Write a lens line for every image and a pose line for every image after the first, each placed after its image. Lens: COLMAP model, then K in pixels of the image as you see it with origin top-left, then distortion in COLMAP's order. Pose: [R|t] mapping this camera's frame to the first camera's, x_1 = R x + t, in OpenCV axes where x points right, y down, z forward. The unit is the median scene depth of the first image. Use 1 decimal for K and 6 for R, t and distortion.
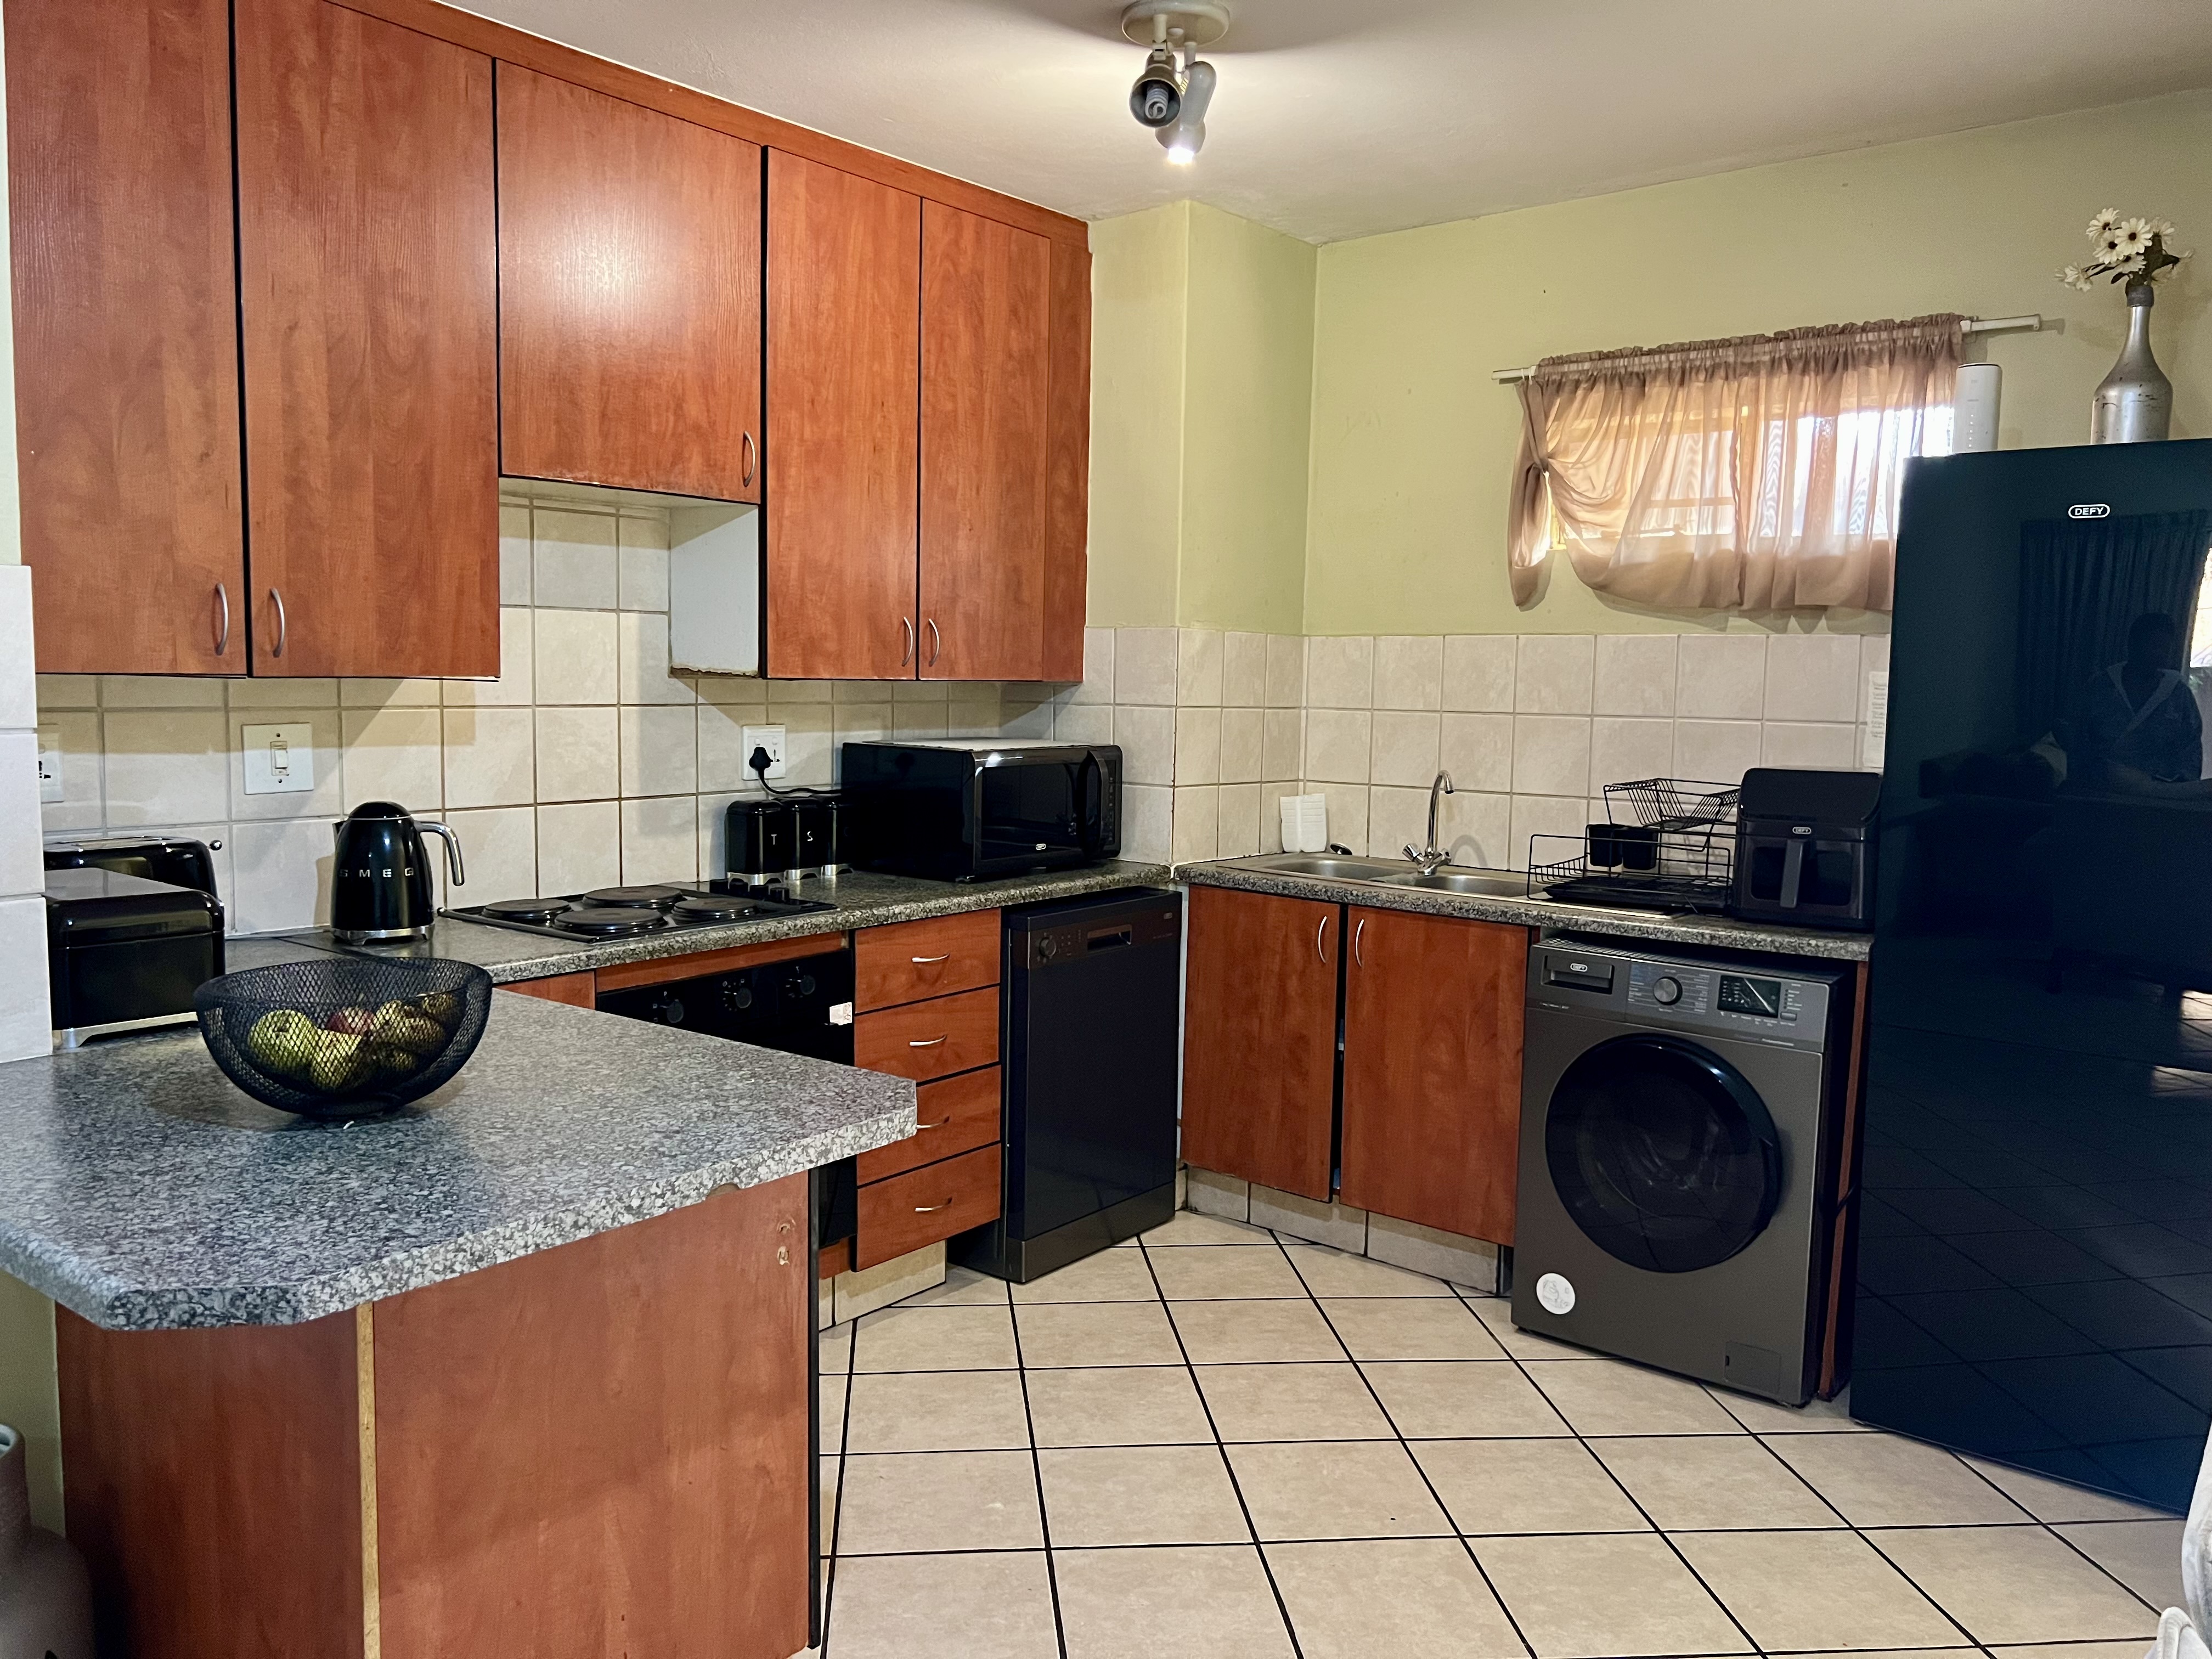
lens RADIAL K [[1666.0, 0, 1092.0], [0, 1666.0, 816.9], [0, 0, 1]] dist [0.059083, -0.062641]
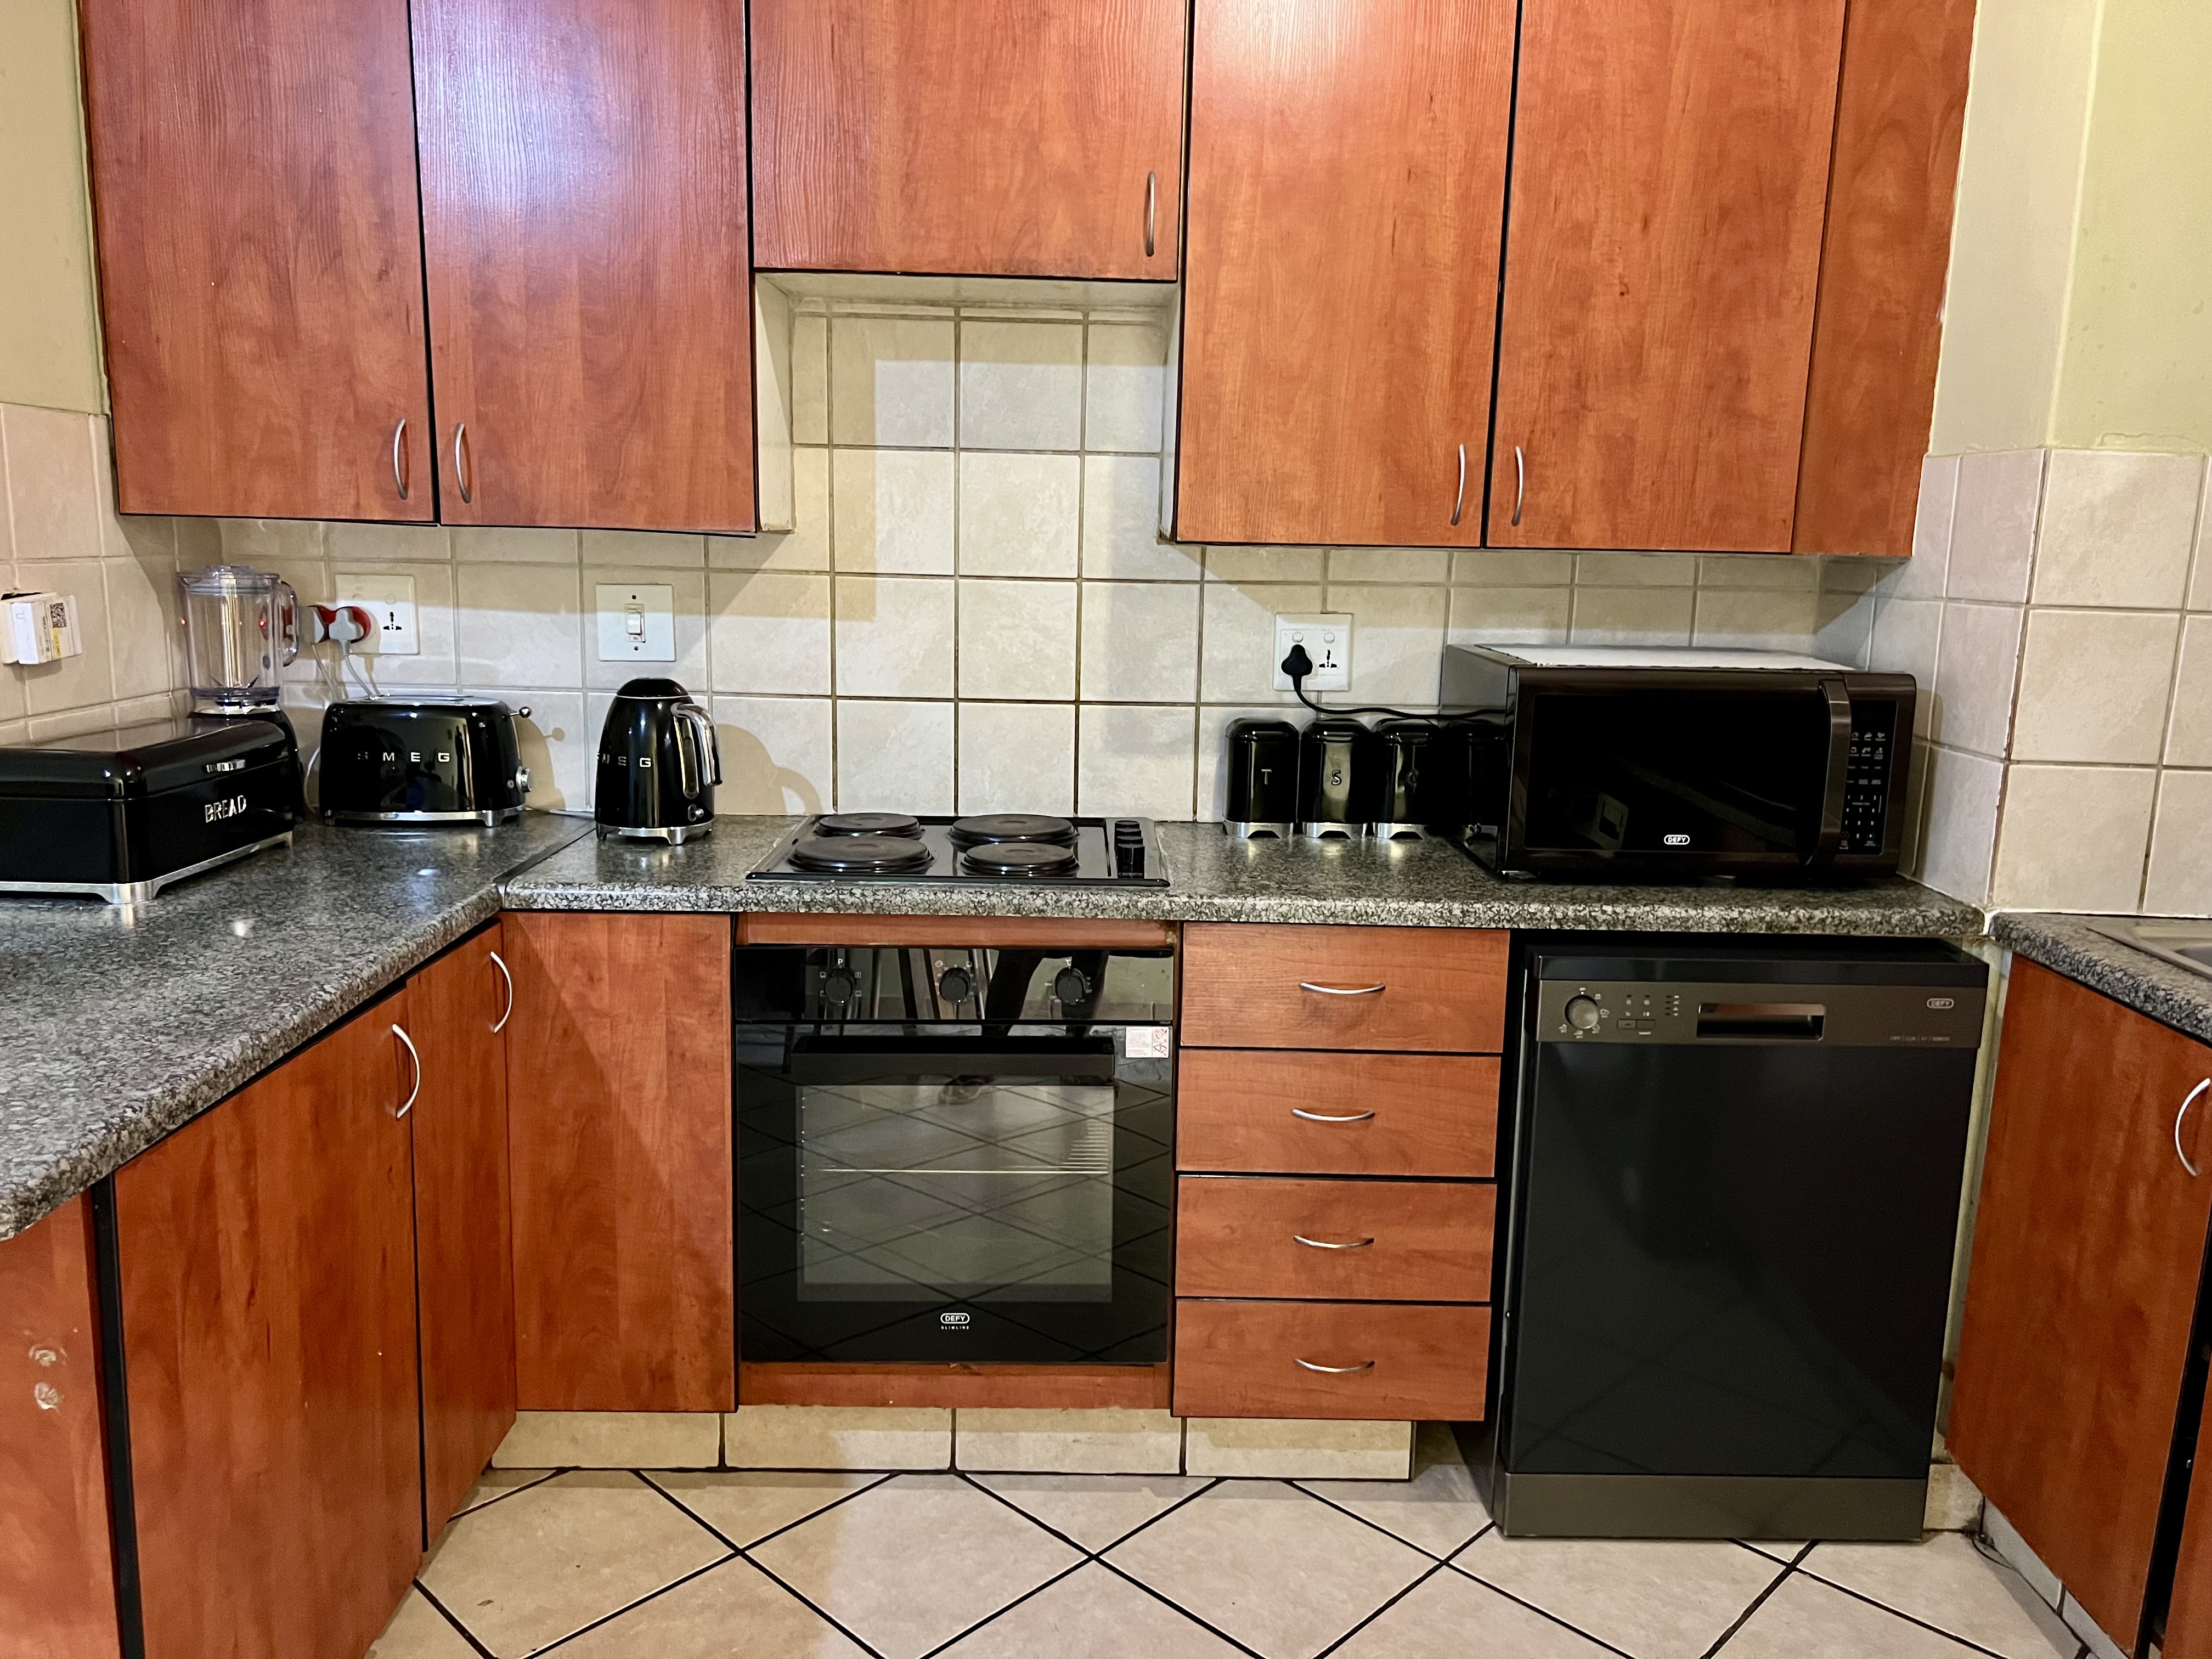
lens RADIAL K [[1666.0, 0, 1095.1], [0, 1666.0, 831.6], [0, 0, 1]] dist [0.059083, -0.062641]
pose [[0.639744, 0.133059, -0.756983, 0.311270], [-0.082562, 0.991099, 0.104436, -0.032309], [0.764141, -0.004314, 0.645035, 0.511679]]
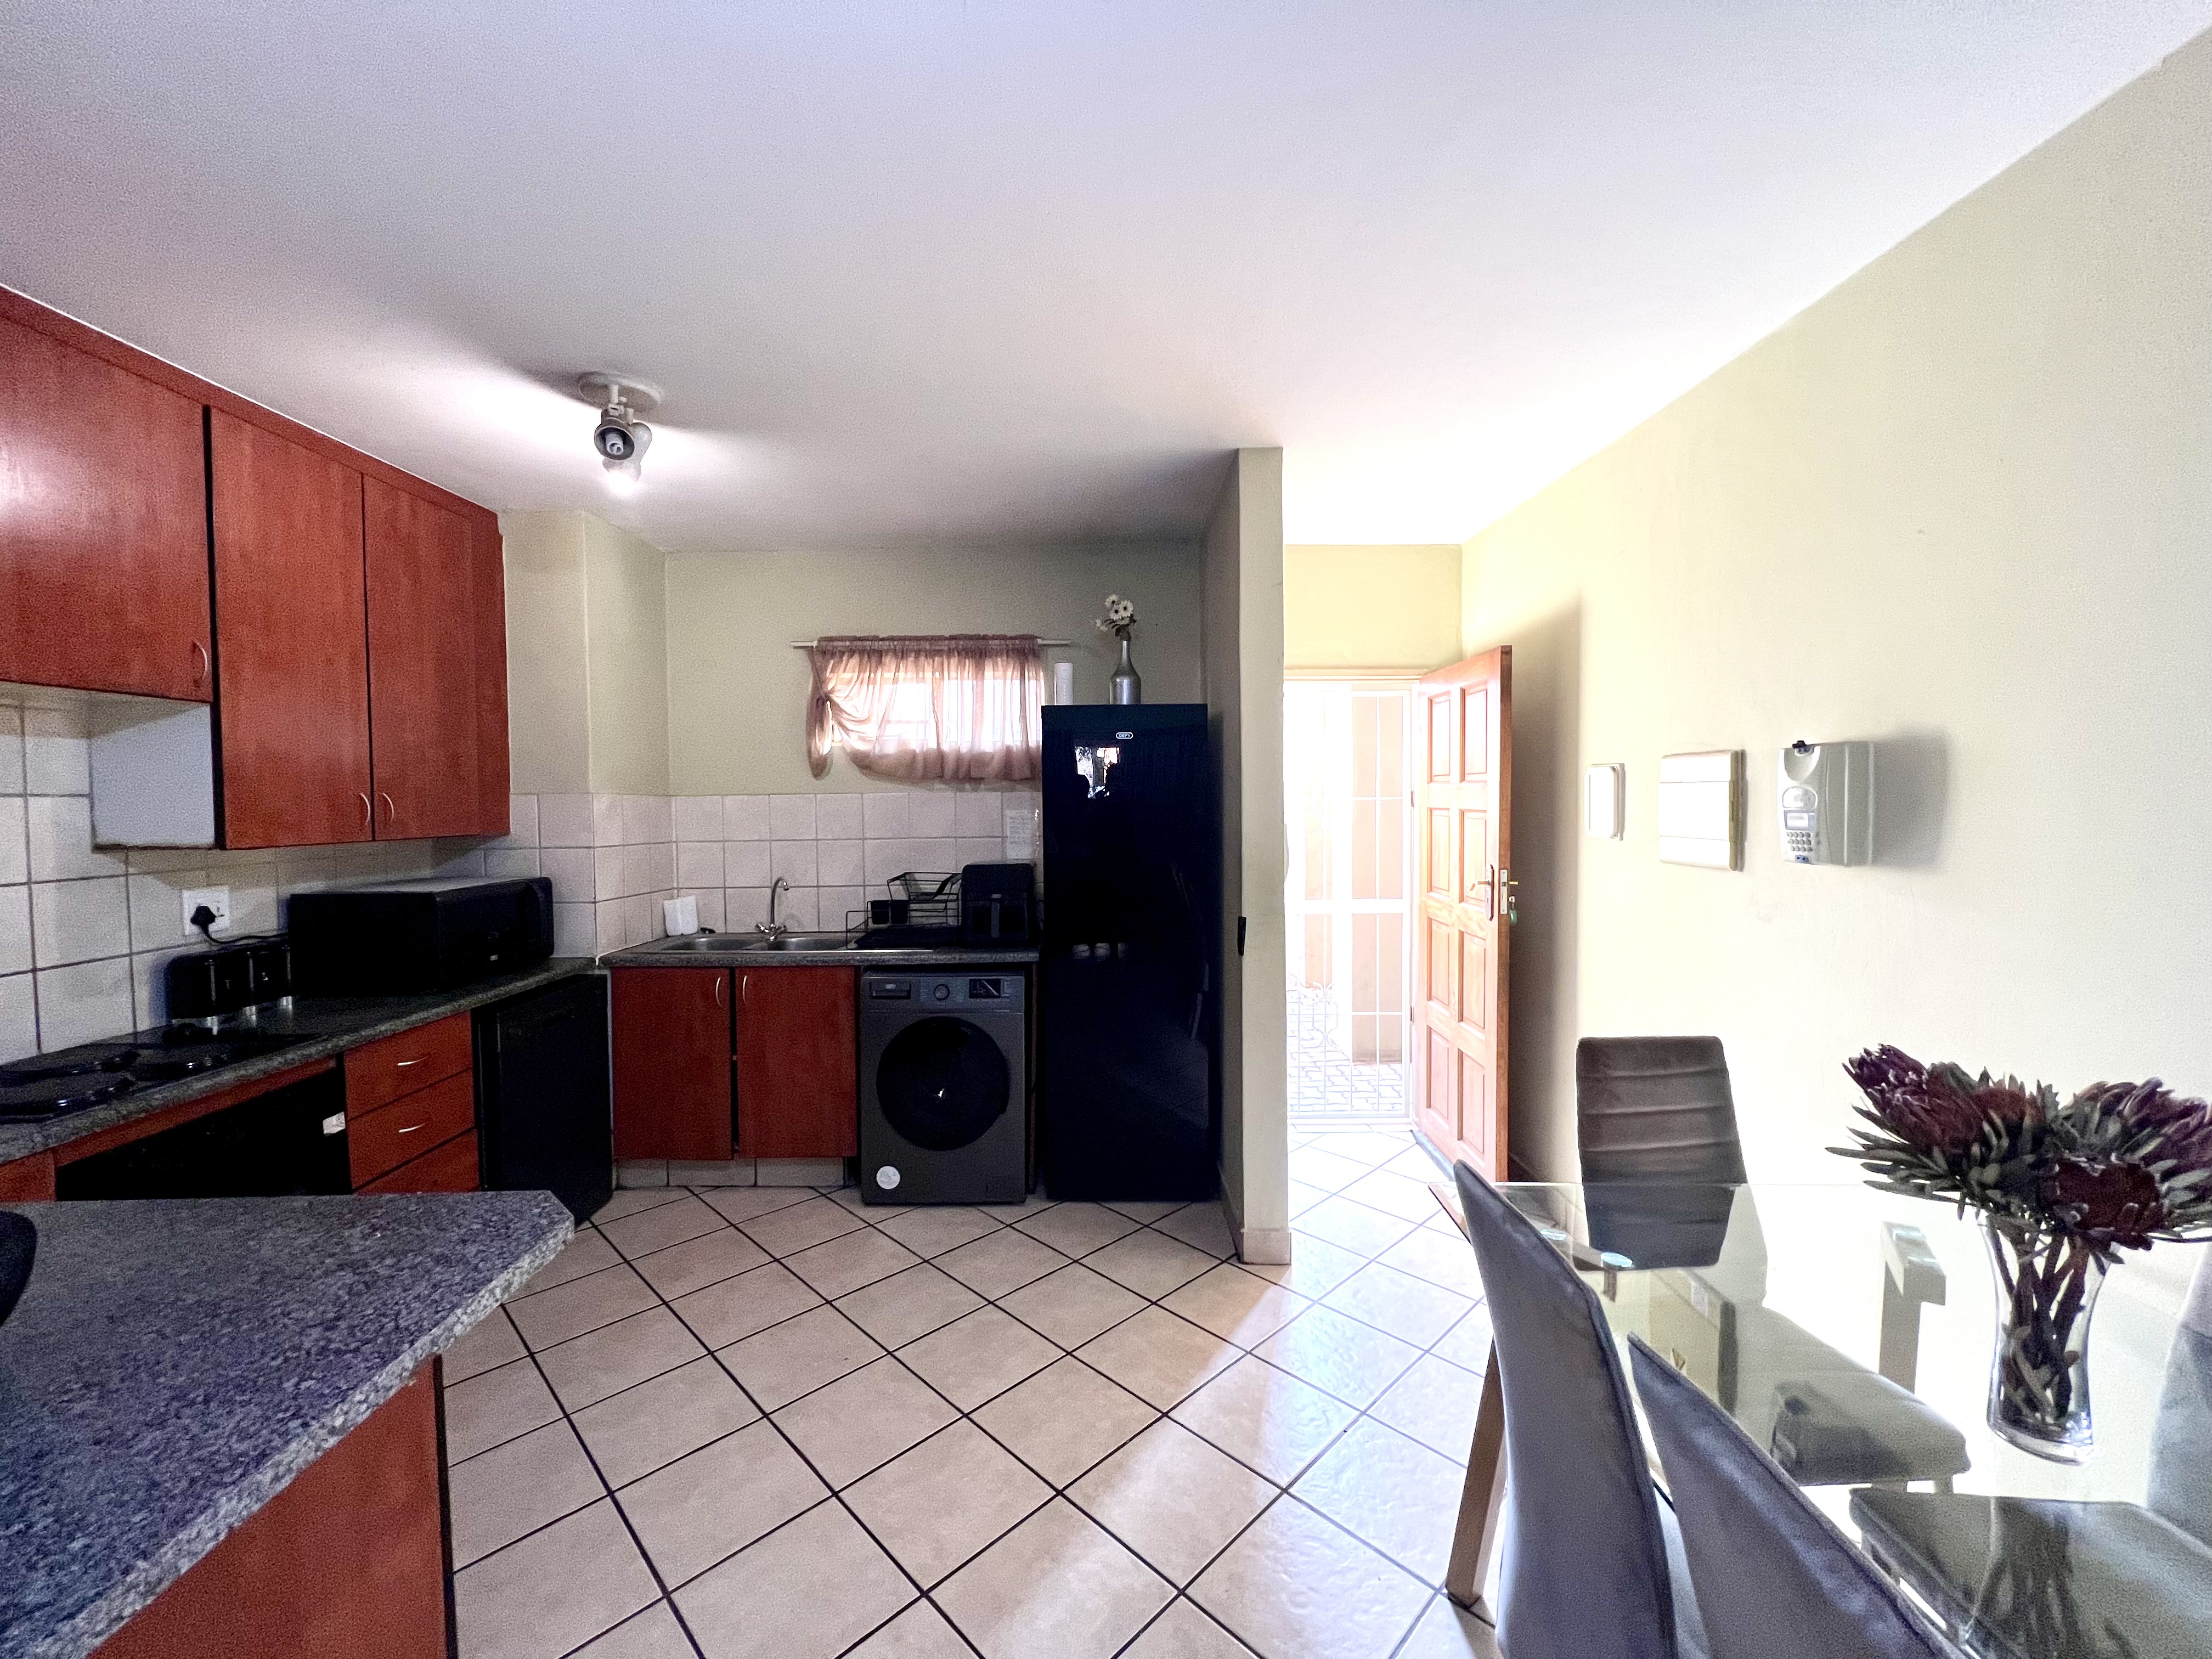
lens RADIAL K [[889.3, 0, 1107.9], [0, 889.3, 829.3], [0, 0, 1]] dist [-0.002245, 0.001225]
pose [[0.775698, -0.048011, 0.629275, -0.103115], [0.081637, 0.996358, -0.024615, -0.030418], [-0.625802, 0.070466, 0.776793, 0.124808]]
